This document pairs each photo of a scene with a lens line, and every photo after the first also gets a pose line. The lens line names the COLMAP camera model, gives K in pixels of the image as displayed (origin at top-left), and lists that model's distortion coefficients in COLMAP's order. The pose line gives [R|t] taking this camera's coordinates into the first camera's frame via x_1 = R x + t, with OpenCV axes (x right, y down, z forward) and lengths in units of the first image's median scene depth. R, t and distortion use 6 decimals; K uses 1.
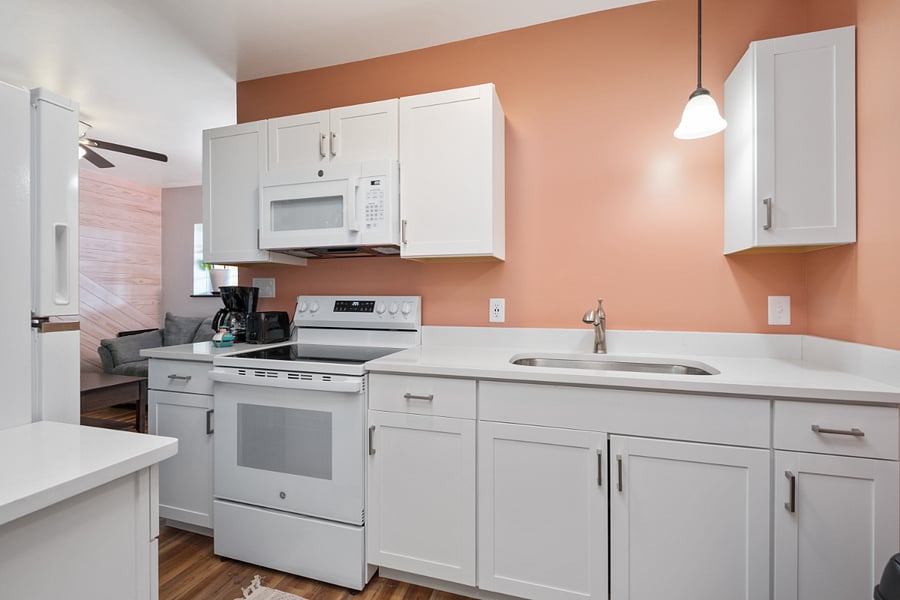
lens RADIAL K [[421.6, 0, 449.5], [0, 421.6, 302.5], [0, 0, 1]] dist [0.002666, -0.002952]
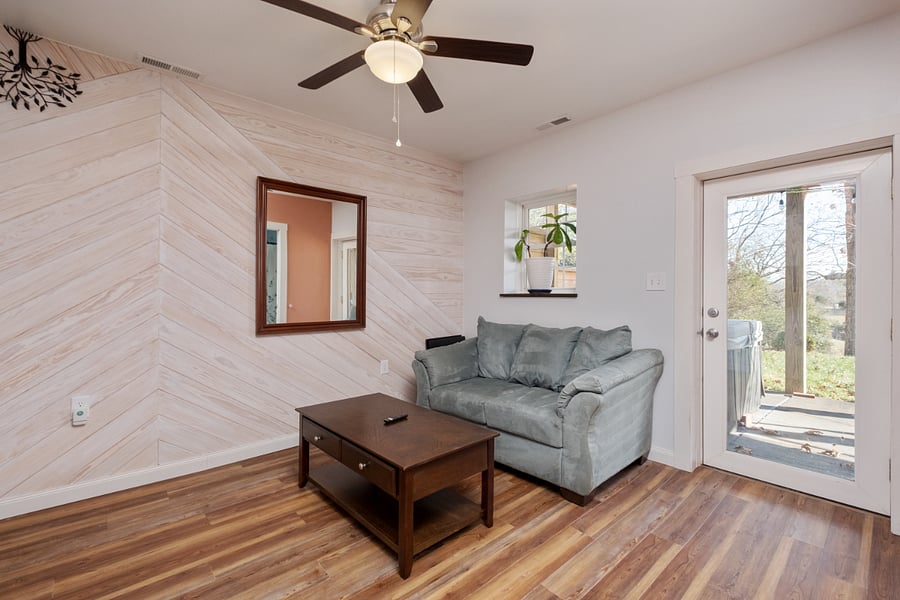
lens RADIAL K [[421.6, 0, 449.8], [0, 421.6, 294.3], [0, 0, 1]] dist [0.002666, -0.002952]
pose [[0.868837, -0.001380, -0.495097, -0.343441], [-0.002844, 0.999966, -0.007778, -0.010490], [0.495091, 0.008165, 0.868803, 0.315143]]
